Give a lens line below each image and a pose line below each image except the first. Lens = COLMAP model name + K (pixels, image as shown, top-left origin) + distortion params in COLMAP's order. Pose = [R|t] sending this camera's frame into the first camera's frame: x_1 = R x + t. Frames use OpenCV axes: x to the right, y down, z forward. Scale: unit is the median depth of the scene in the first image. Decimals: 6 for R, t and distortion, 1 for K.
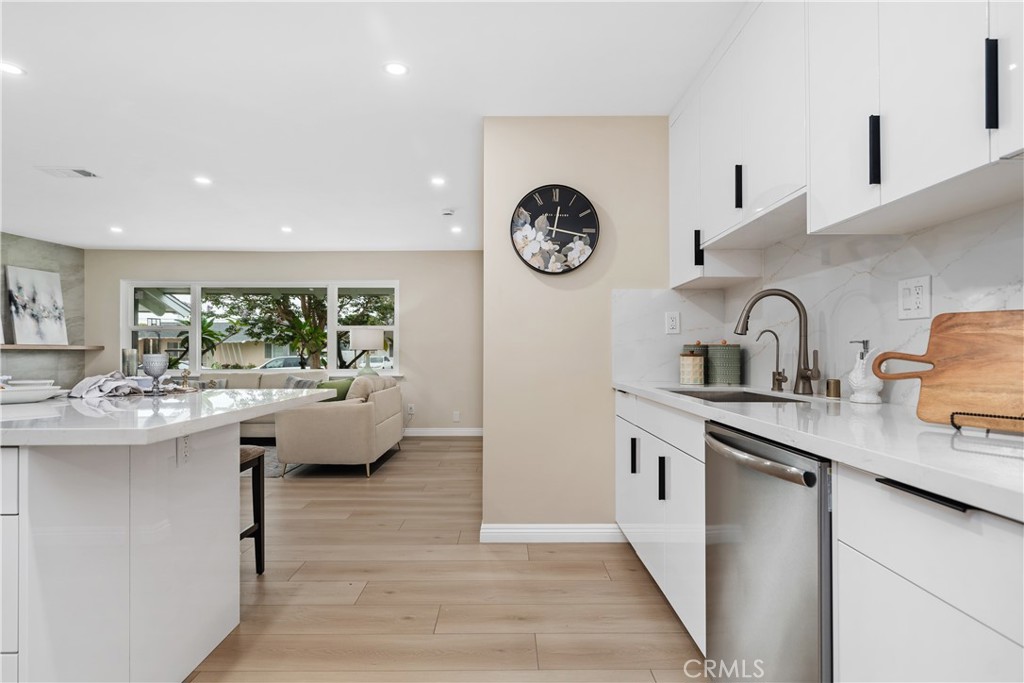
lens RADIAL K [[535.2, 0, 511.2], [0, 535.2, 347.4], [0, 0, 1]] dist [0.003893, 0.000777]
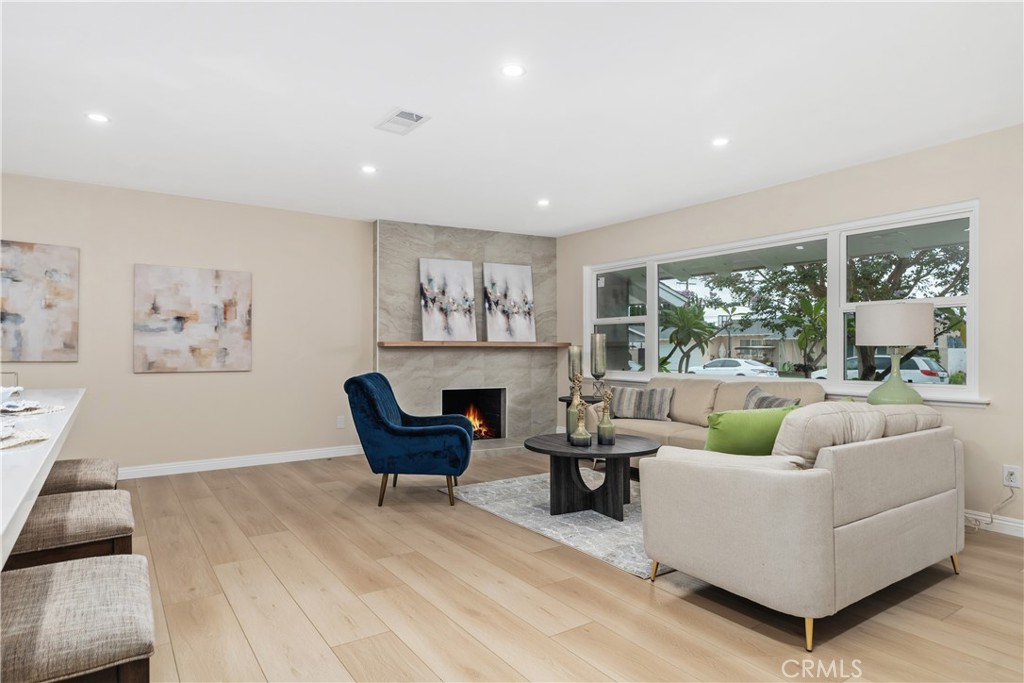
lens RADIAL K [[582.0, 0, 510.1], [0, 582.0, 348.8], [0, 0, 1]] dist [0.009066, 0.000854]
pose [[0.561640, -0.000504, -0.827382, -0.015464], [0.006853, 0.999968, 0.004043, 0.003015], [0.827353, -0.007941, 0.561626, 0.405071]]
